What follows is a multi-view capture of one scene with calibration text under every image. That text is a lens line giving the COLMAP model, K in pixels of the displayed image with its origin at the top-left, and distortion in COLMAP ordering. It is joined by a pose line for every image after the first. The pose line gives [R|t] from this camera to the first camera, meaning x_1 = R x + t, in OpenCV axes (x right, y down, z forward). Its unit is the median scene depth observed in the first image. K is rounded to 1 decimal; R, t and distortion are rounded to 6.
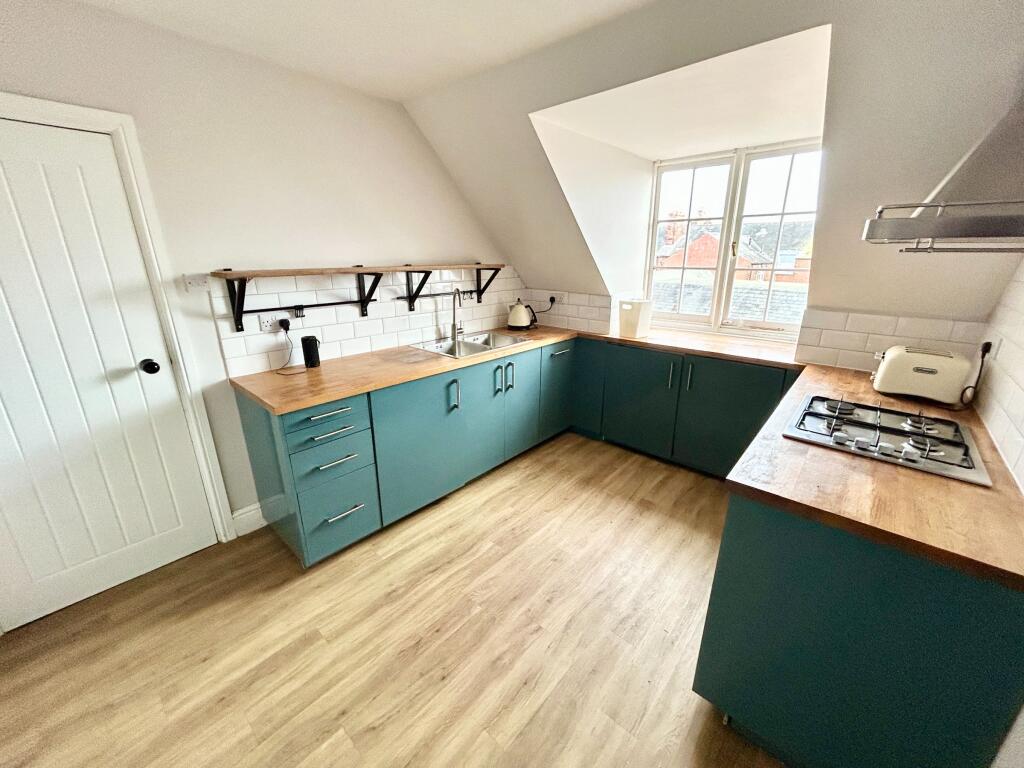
lens RADIAL K [[407.6, 0, 512.0], [0, 407.6, 384.0], [0, 0, 1]] dist [-0.010184, -0.000140]
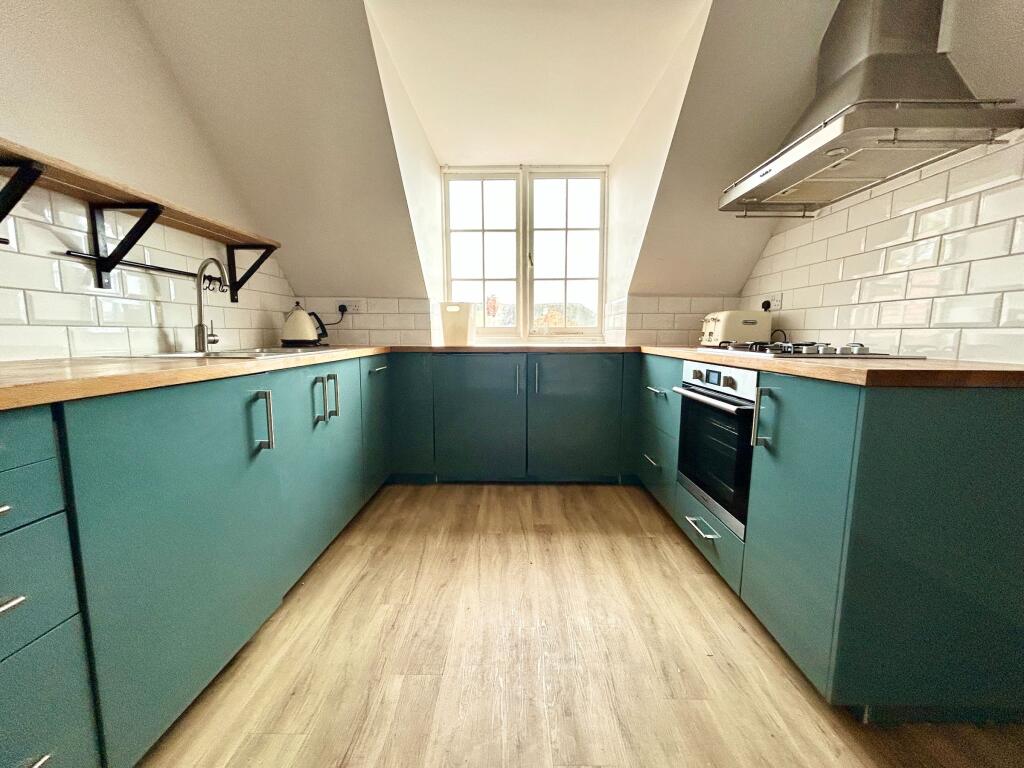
lens RADIAL K [[407.6, 0, 512.0], [0, 407.6, 384.0], [0, 0, 1]] dist [-0.010184, -0.000140]
pose [[0.754957, -0.080400, 0.650827, -0.188648], [0.198432, 0.973938, -0.109864, 0.080418], [-0.625031, 0.212088, 0.751235, 0.326080]]
